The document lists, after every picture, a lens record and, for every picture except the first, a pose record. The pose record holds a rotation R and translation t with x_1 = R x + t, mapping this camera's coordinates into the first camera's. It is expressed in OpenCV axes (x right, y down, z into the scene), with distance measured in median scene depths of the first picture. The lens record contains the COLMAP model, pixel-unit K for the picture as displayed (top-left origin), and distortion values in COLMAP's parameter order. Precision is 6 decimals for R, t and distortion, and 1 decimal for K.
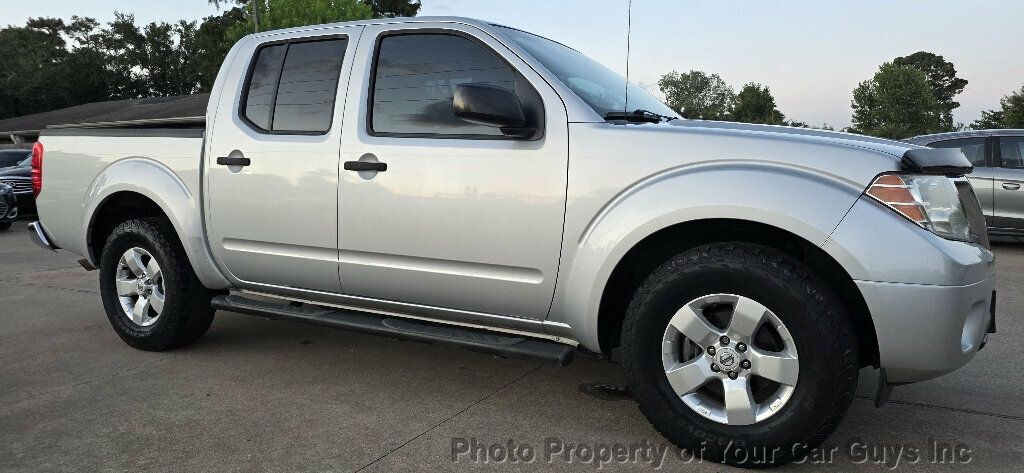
lens RADIAL K [[685.1, 0, 514.8], [0, 685.1, 247.2], [0, 0, 1]] dist [0.049267, 0.000514]
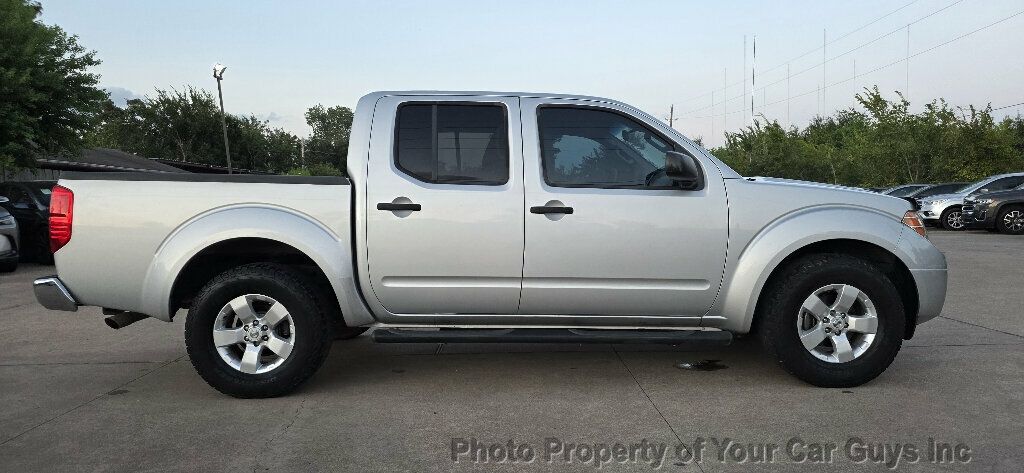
lens RADIAL K [[685.1, 0, 514.8], [0, 685.1, 247.2], [0, 0, 1]] dist [0.049267, 0.000514]
pose [[0.865197, -0.042505, 0.499628, -0.900437], [0.065559, 0.997437, -0.028672, -0.017896], [-0.497128, 0.057562, 0.865766, -0.050912]]
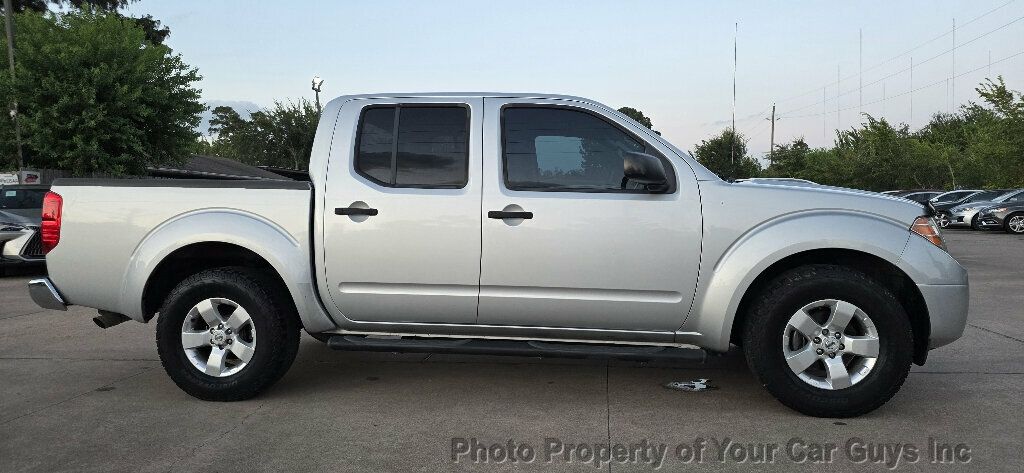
lens RADIAL K [[691.2, 0, 512.0], [0, 691.2, 236.5], [0, 0, 1]] dist [0.043506, -0.000743]
pose [[0.933273, -0.025015, 0.358295, -0.640918], [0.049925, 0.996922, -0.060441, -0.007427], [-0.355680, 0.074296, 0.931650, -0.117446]]
